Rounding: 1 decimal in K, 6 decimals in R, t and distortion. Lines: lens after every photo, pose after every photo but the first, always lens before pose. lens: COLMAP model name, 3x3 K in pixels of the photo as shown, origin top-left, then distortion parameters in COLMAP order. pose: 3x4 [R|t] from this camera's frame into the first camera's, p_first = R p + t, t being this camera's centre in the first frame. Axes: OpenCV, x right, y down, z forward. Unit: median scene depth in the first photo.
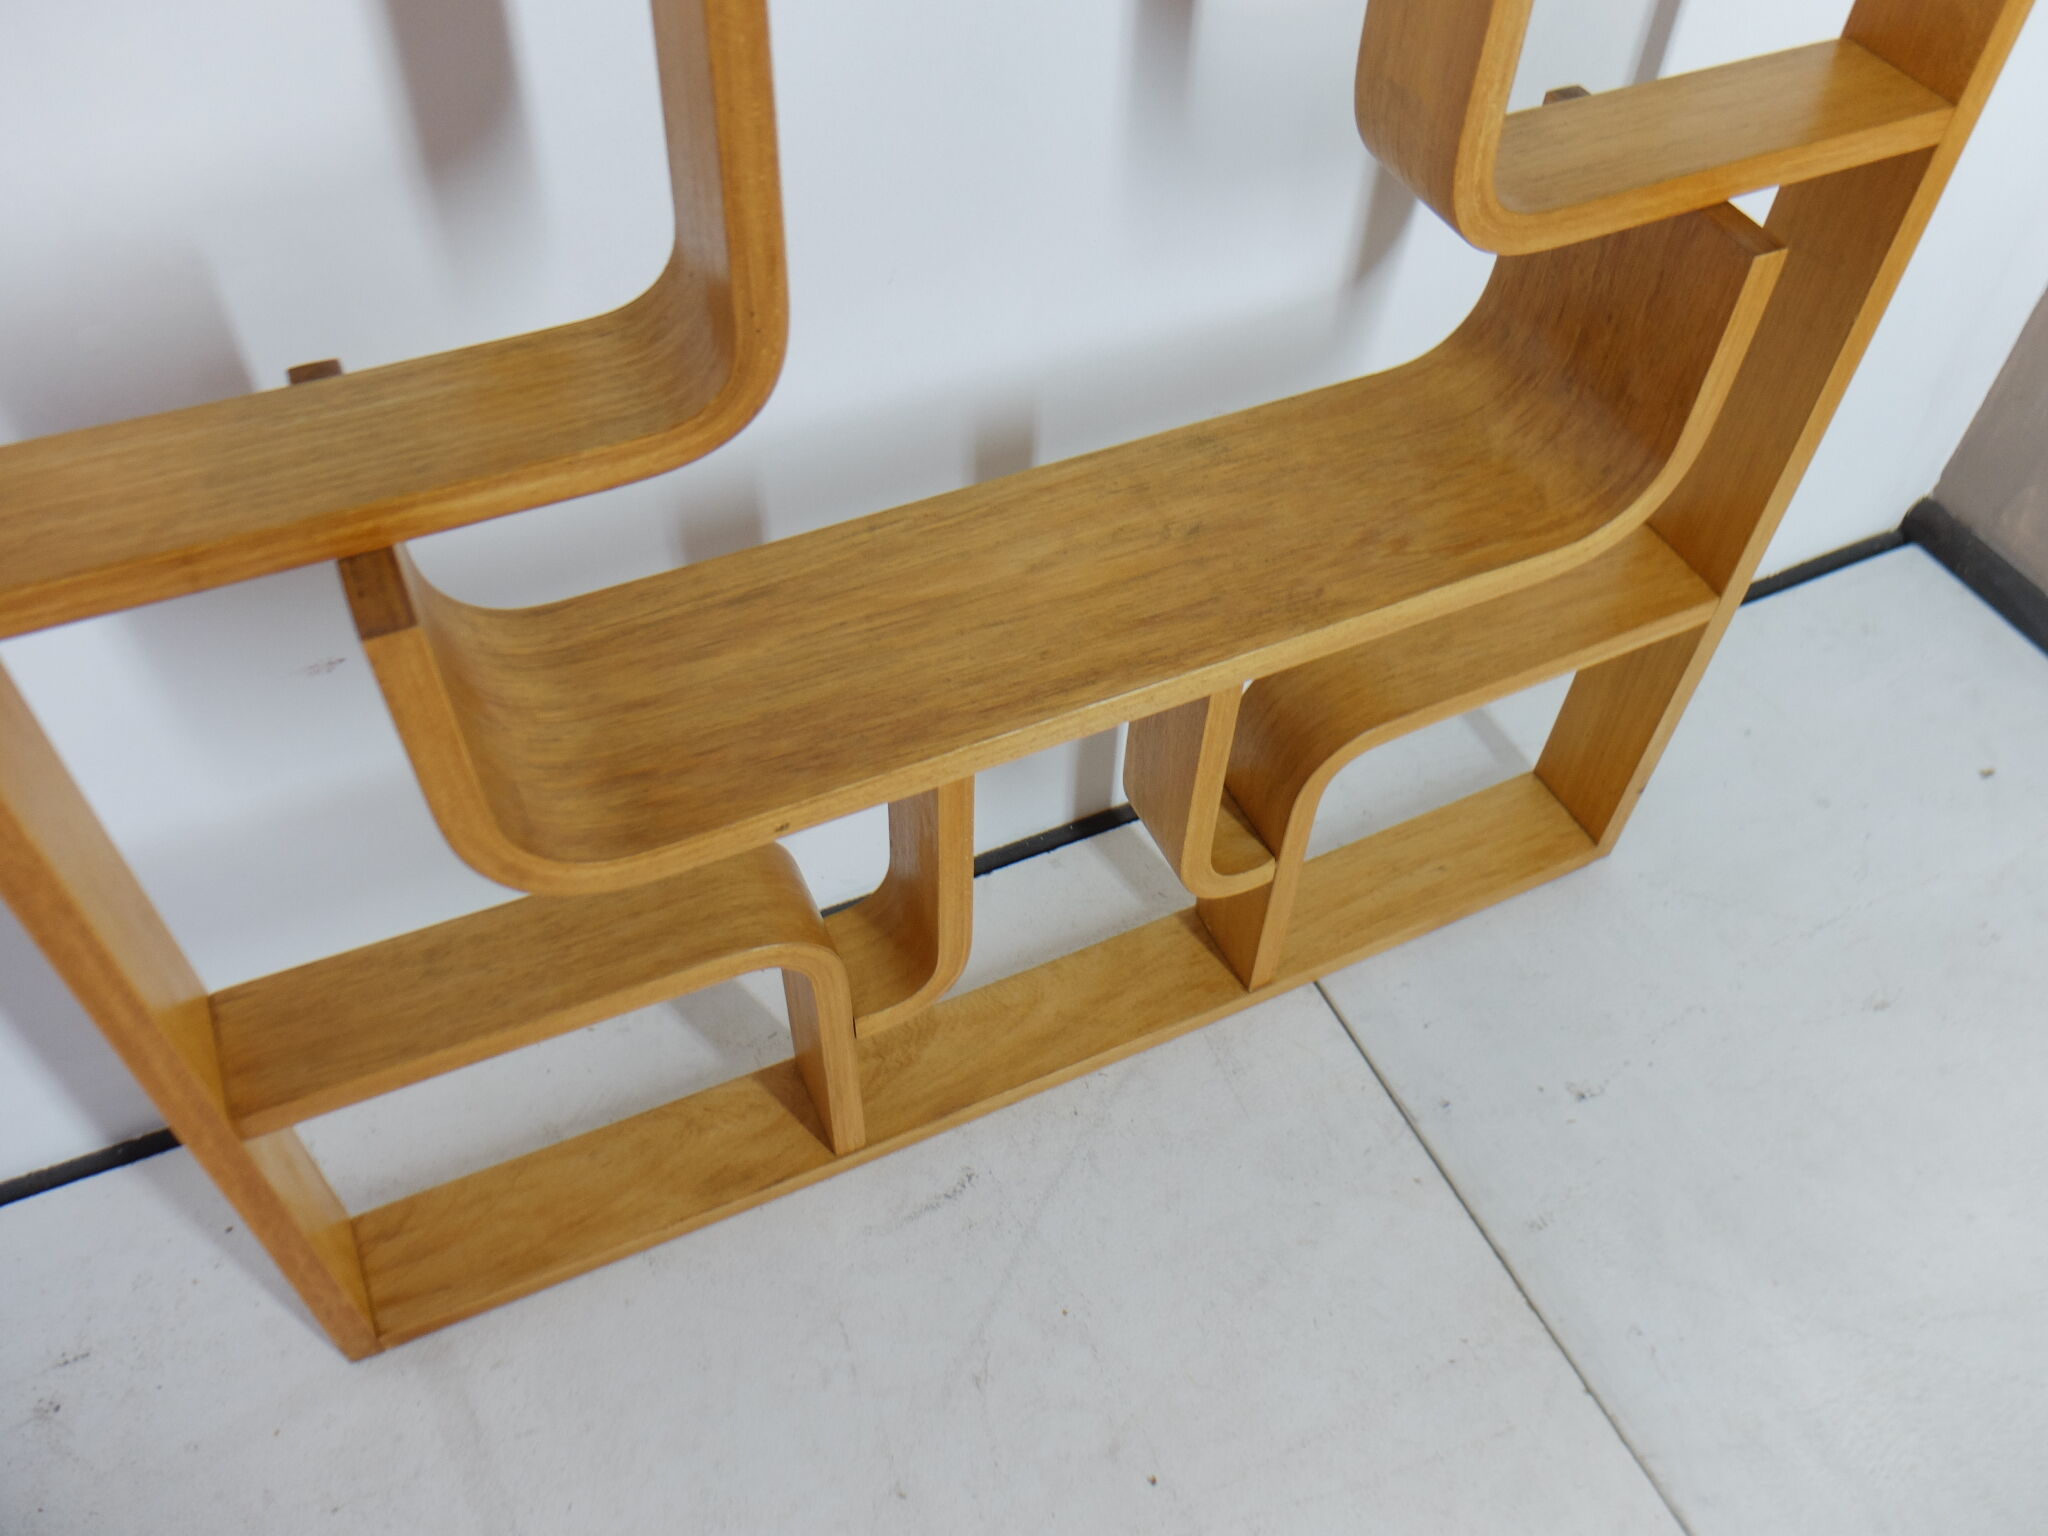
lens RADIAL K [[1685.7, 0, 919.5], [0, 1685.7, 762.9], [0, 0, 1]] dist [-0.064244, 0.009753]
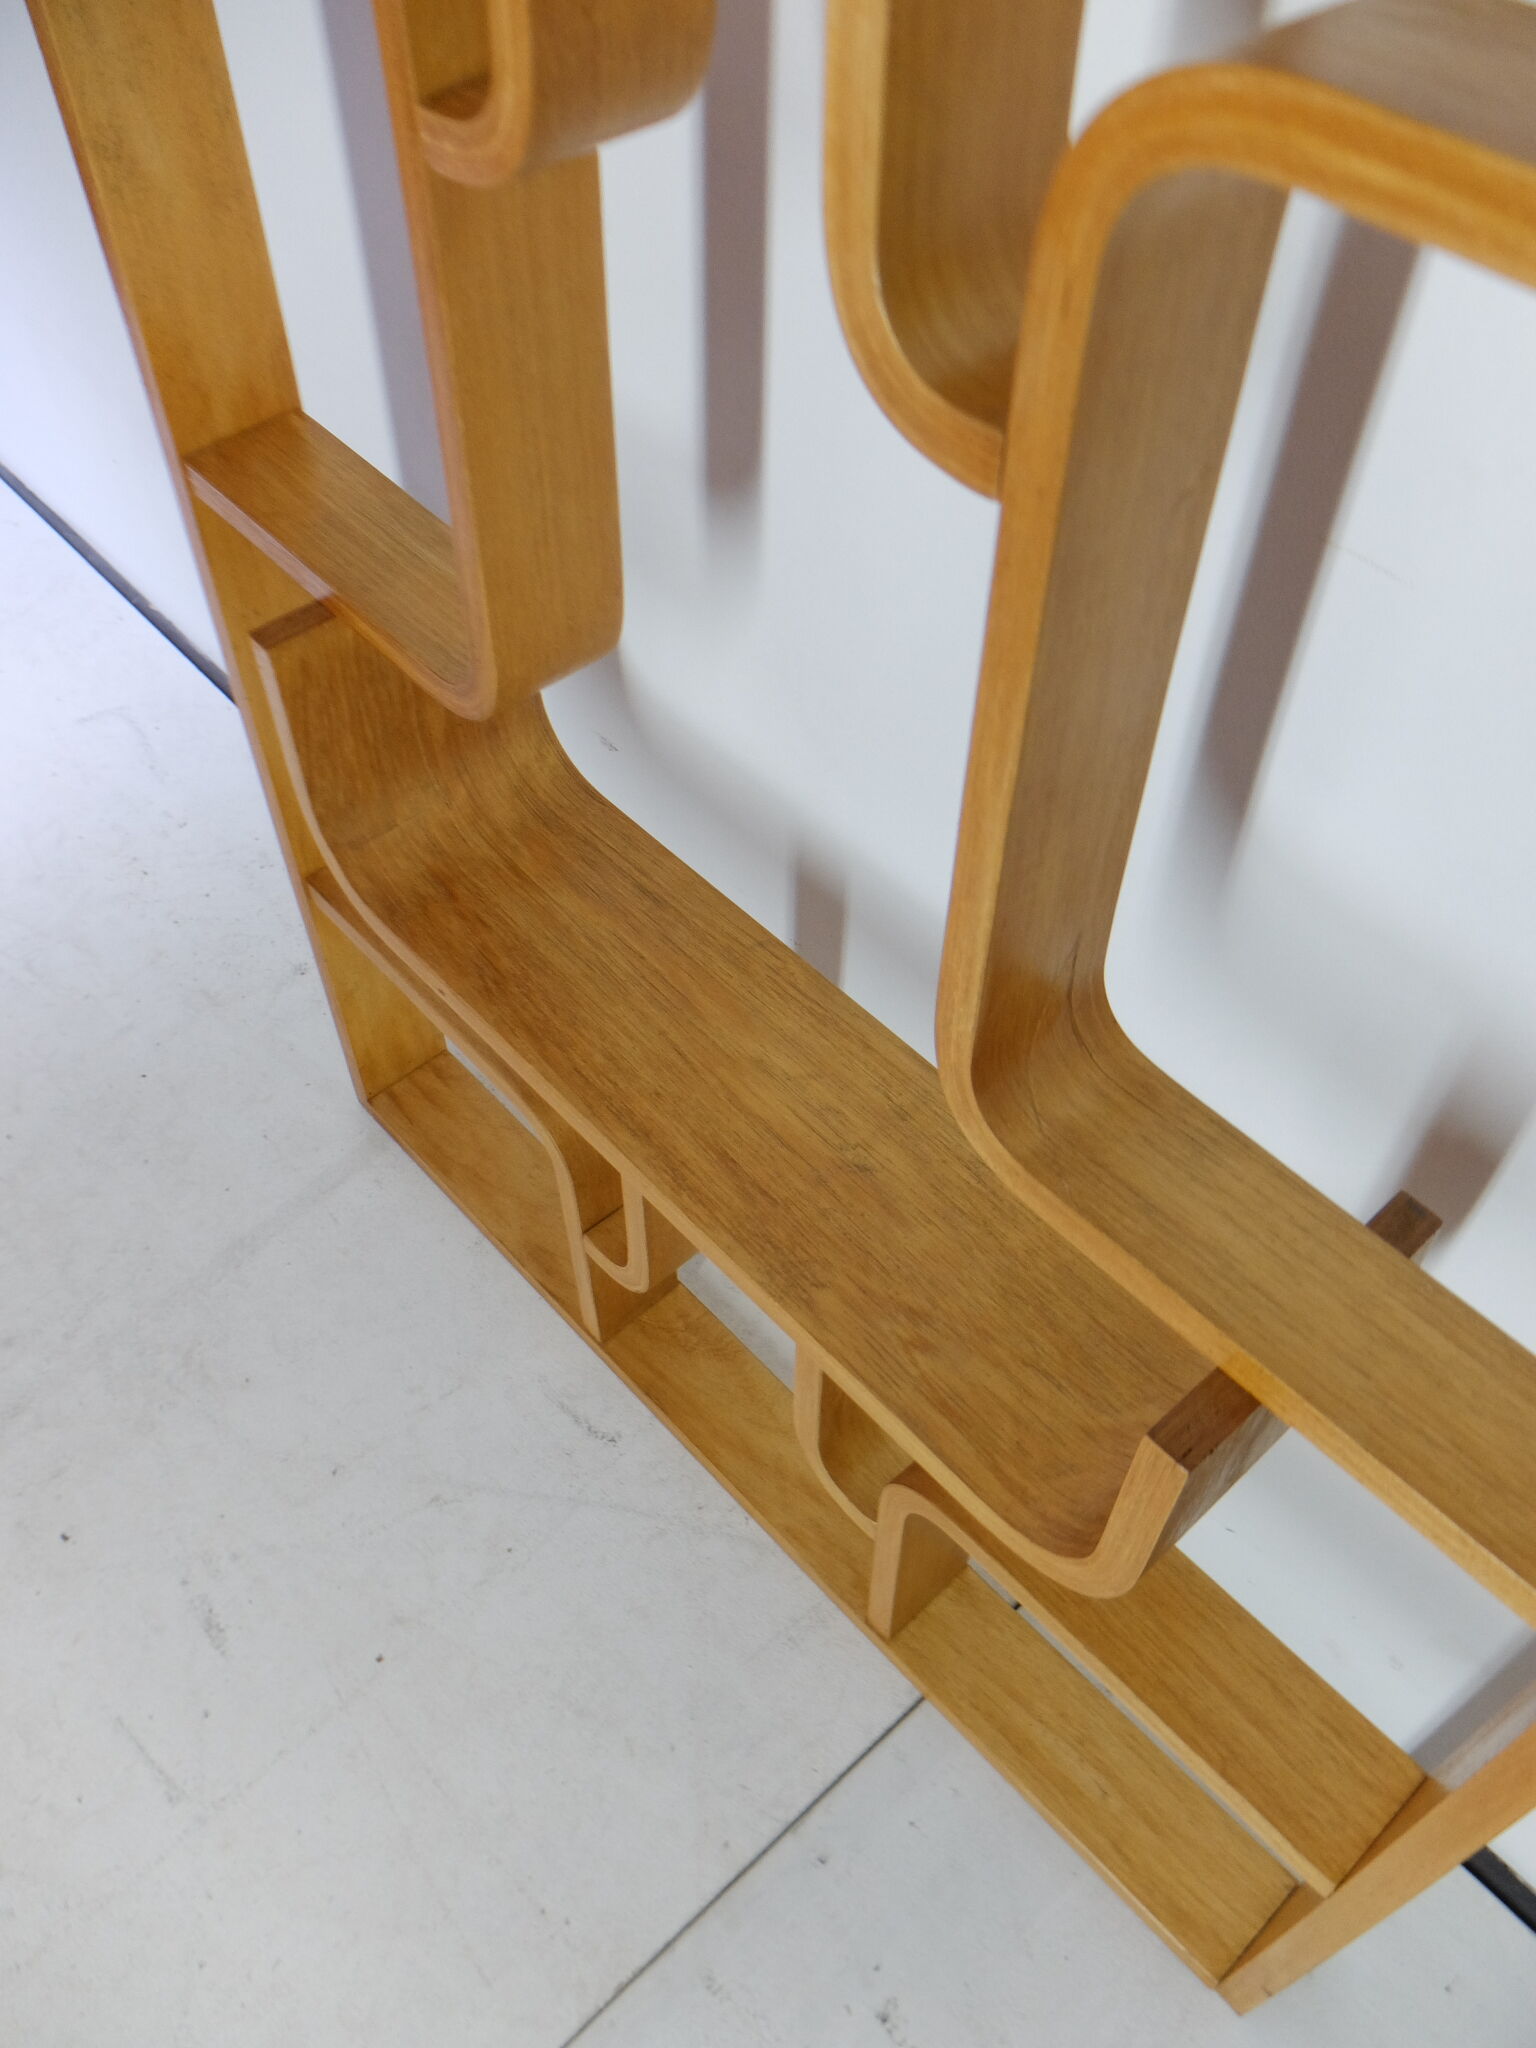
lens RADIAL K [[1535.3, 0, 768.0], [0, 1535.3, 1024.0], [0, 0, 1]] dist [-0.035153, -0.004220]
pose [[0.329217, 0.727705, -0.601715, 0.643058], [-0.727799, 0.601553, 0.329307, -0.457618], [0.601602, 0.329514, 0.727664, 0.273421]]
